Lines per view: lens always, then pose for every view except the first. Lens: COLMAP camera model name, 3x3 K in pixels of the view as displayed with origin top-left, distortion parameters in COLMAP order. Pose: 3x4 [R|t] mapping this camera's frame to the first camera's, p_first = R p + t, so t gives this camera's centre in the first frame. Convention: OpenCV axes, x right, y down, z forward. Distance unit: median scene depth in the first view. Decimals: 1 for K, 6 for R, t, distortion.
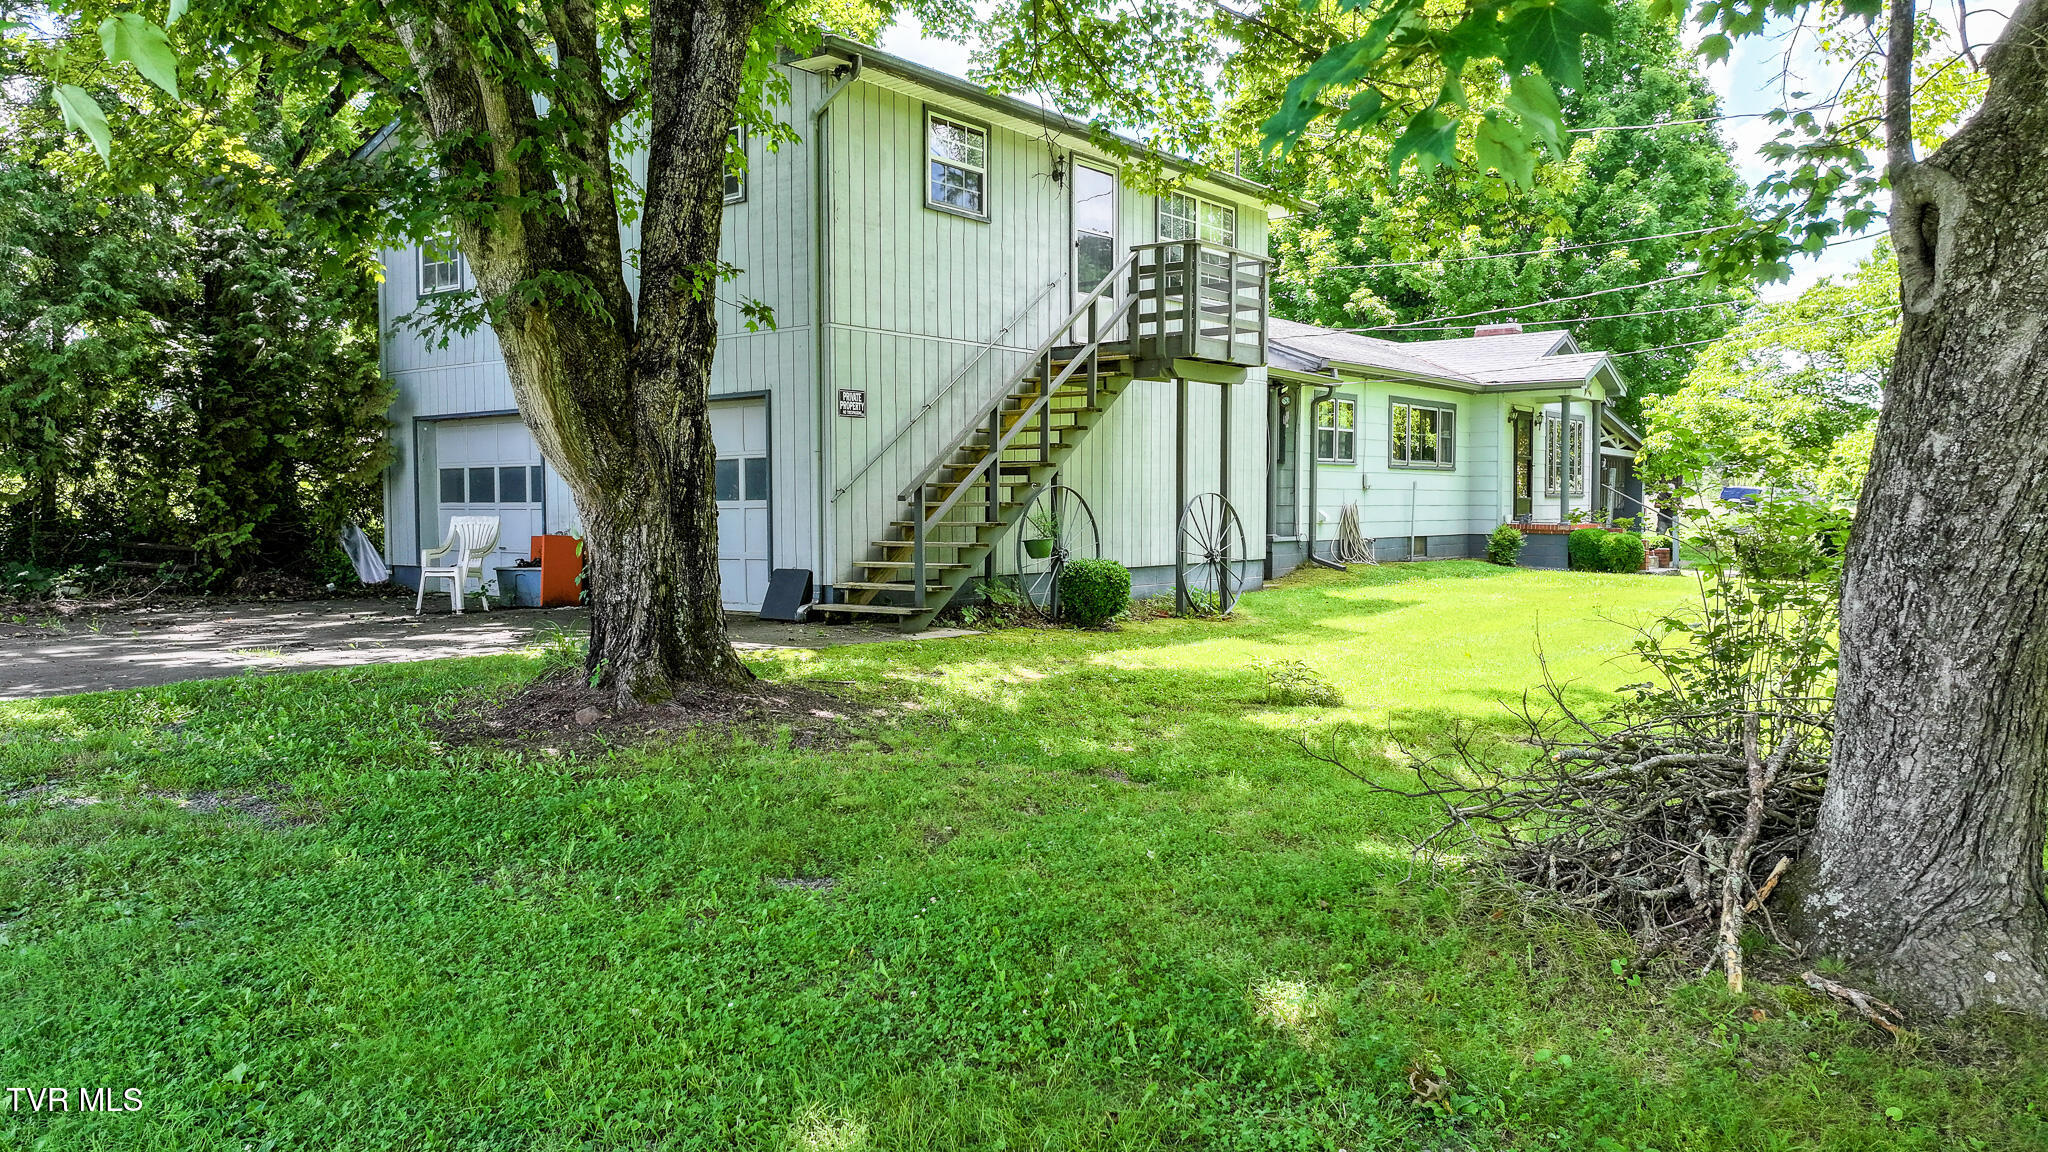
lens RADIAL K [[1441.2, 0, 1026.6], [0, 1441.2, 571.9], [0, 0, 1]] dist [0.004988, 0.010858]
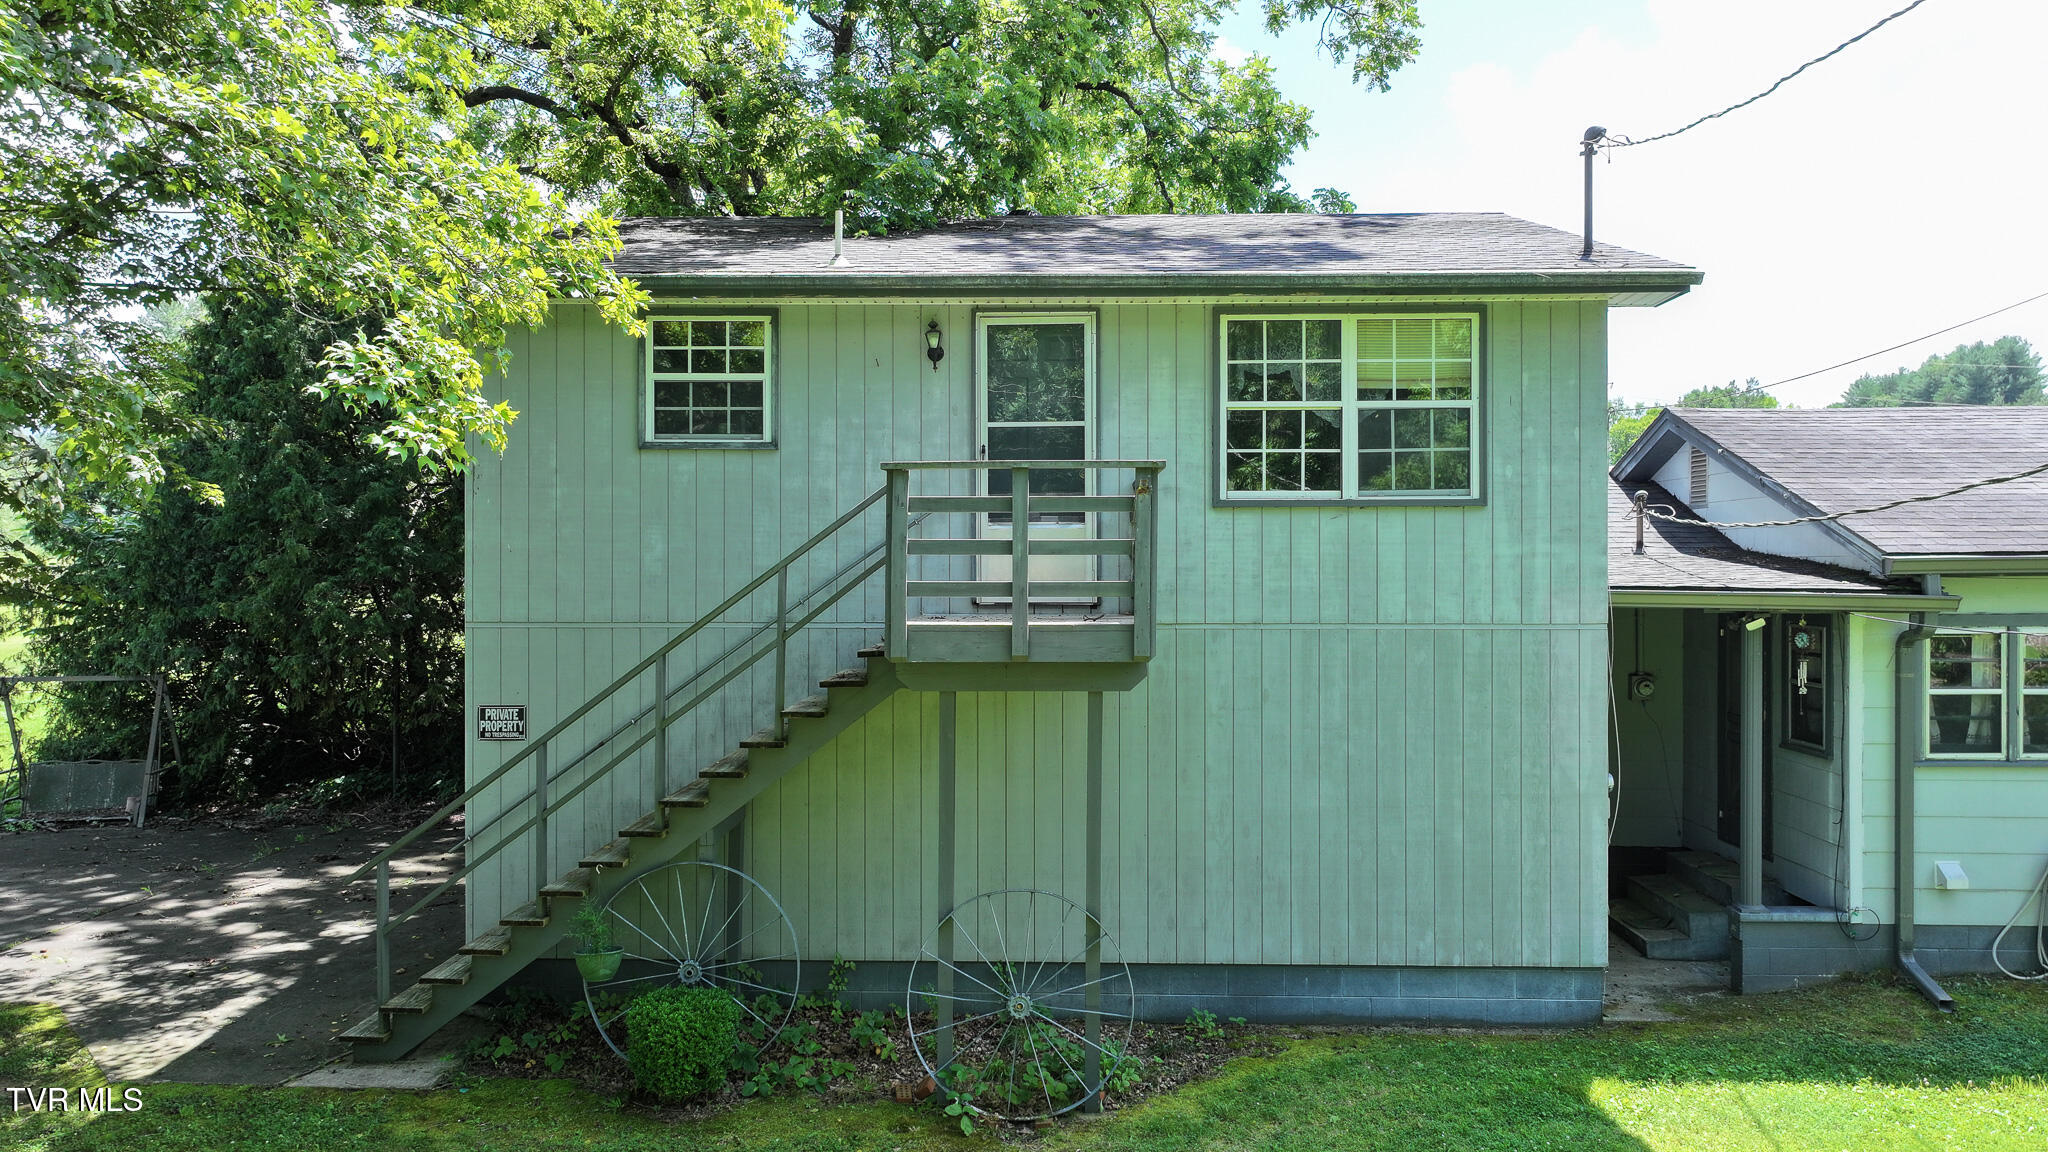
lens RADIAL K [[1441.2, 0, 1019.4], [0, 1441.2, 574.9], [0, 0, 1]] dist [0.004988, 0.010858]
pose [[0.602465, 0.003876, -0.798136, 0.353827], [-0.037963, 0.998996, -0.023805, -0.101043], [0.797242, 0.044641, 0.602007, 0.405707]]
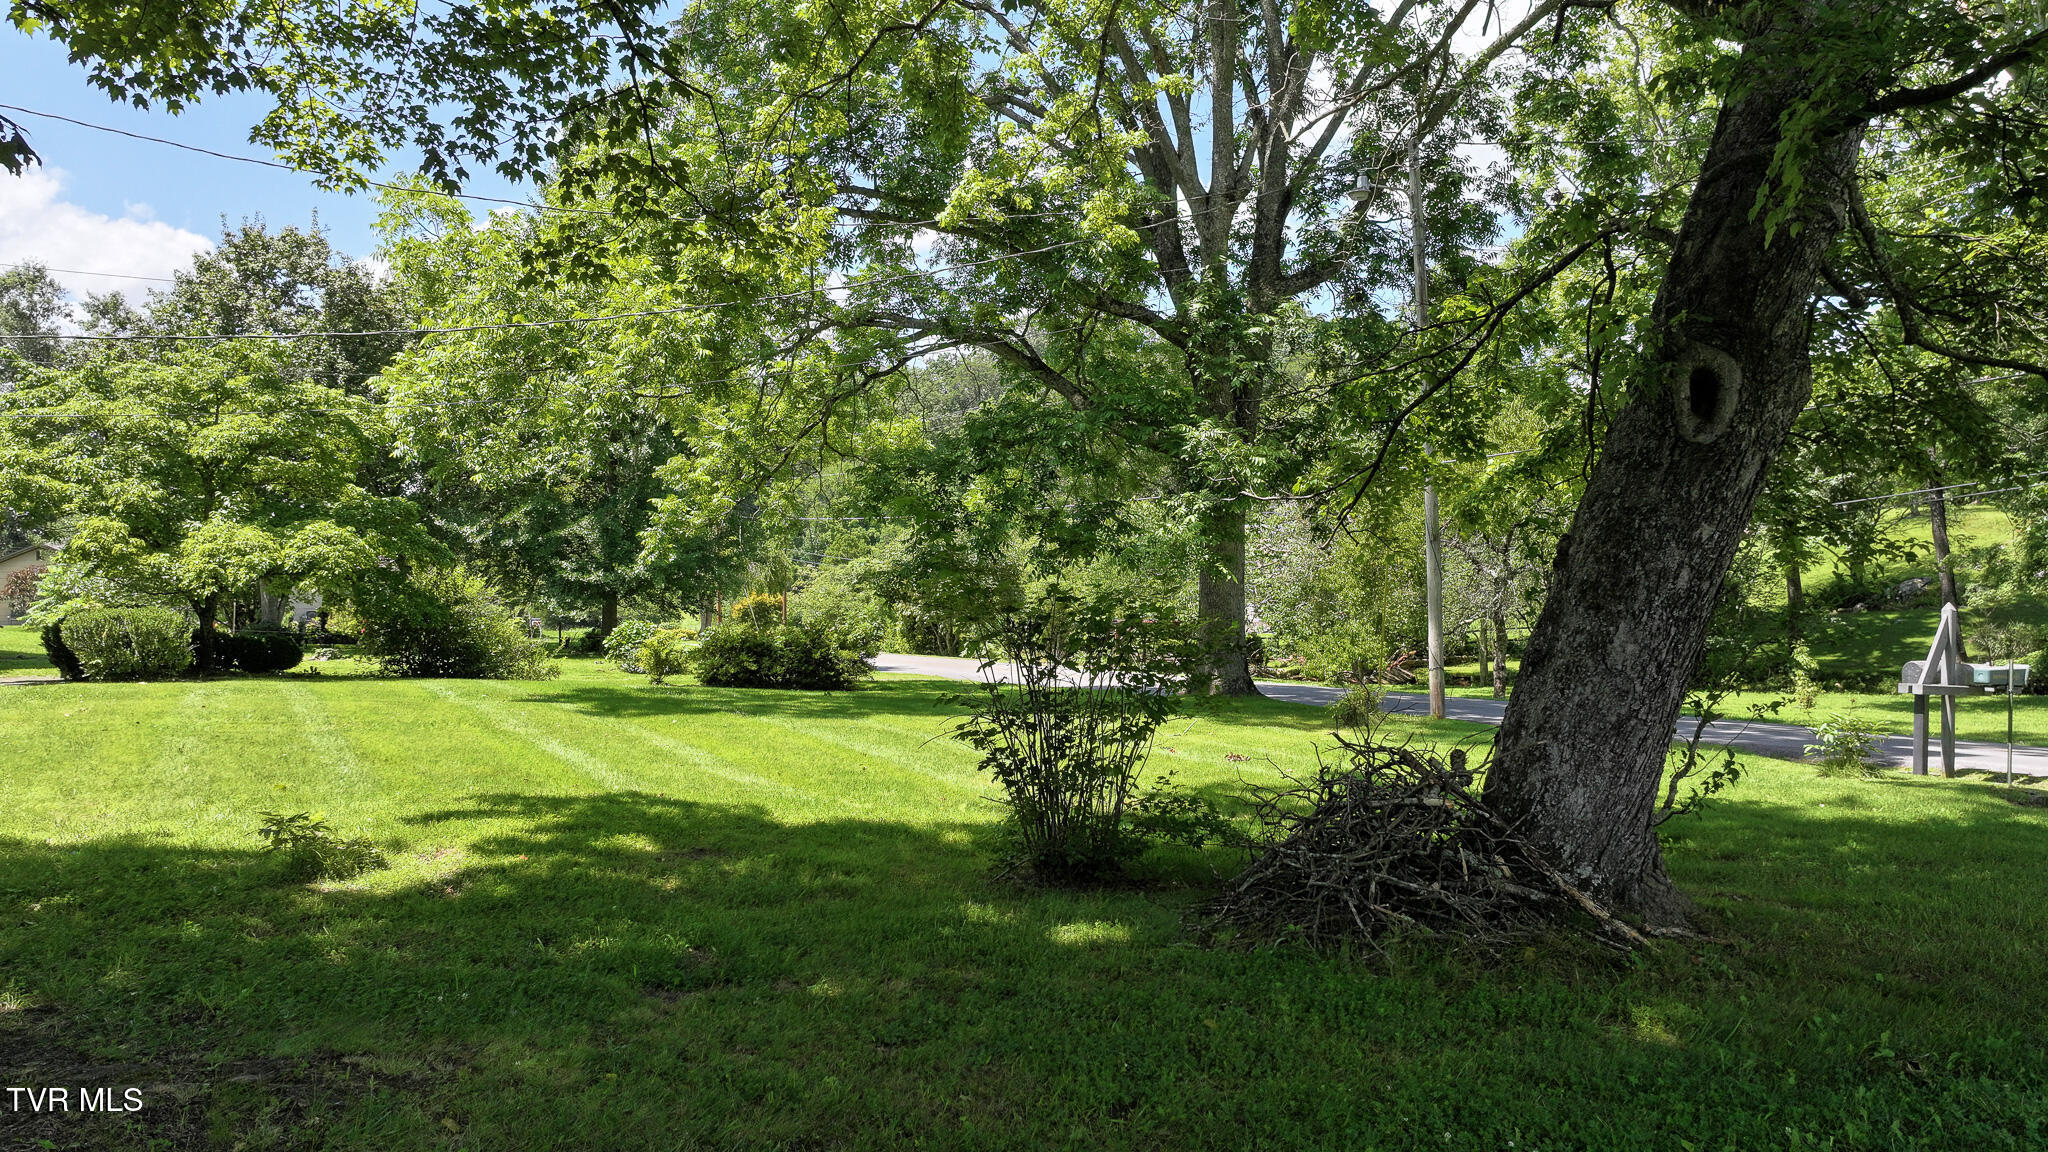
lens RADIAL K [[1441.2, 0, 1030.8], [0, 1441.2, 586.5], [0, 0, 1]] dist [0.004988, 0.010858]
pose [[0.313602, 0.004195, 0.949545, -0.149391], [0.051413, 0.998448, -0.021391, -0.005800], [-0.948162, 0.055527, 0.312900, 0.183716]]
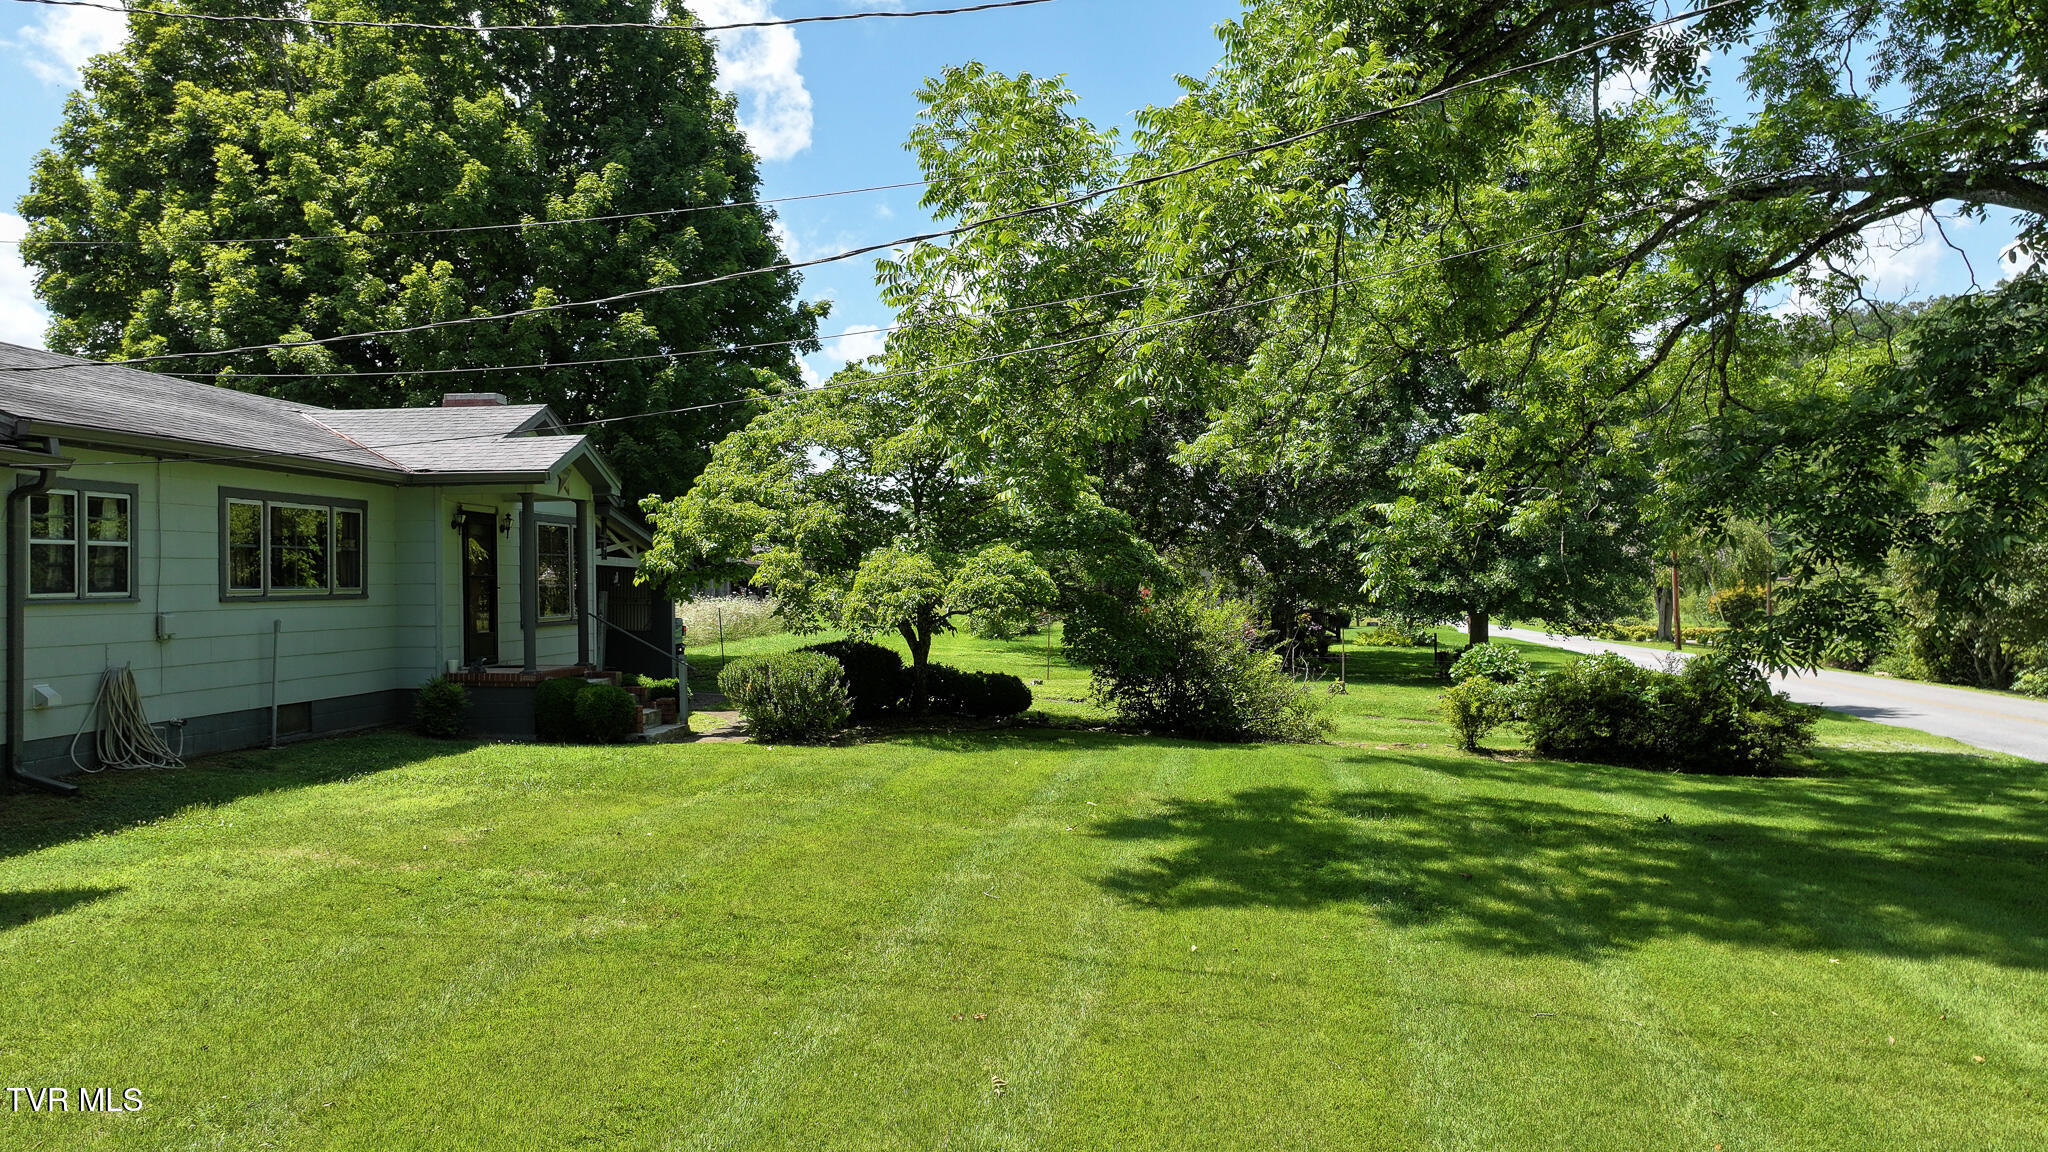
lens RADIAL K [[1441.2, 0, 1031.4], [0, 1441.2, 585.2], [0, 0, 1]] dist [0.004988, 0.010858]
pose [[0.831996, -0.008602, 0.554715, 0.187167], [0.035040, 0.998698, -0.037068, -0.041755], [-0.553674, 0.050278, 0.831214, 0.272550]]
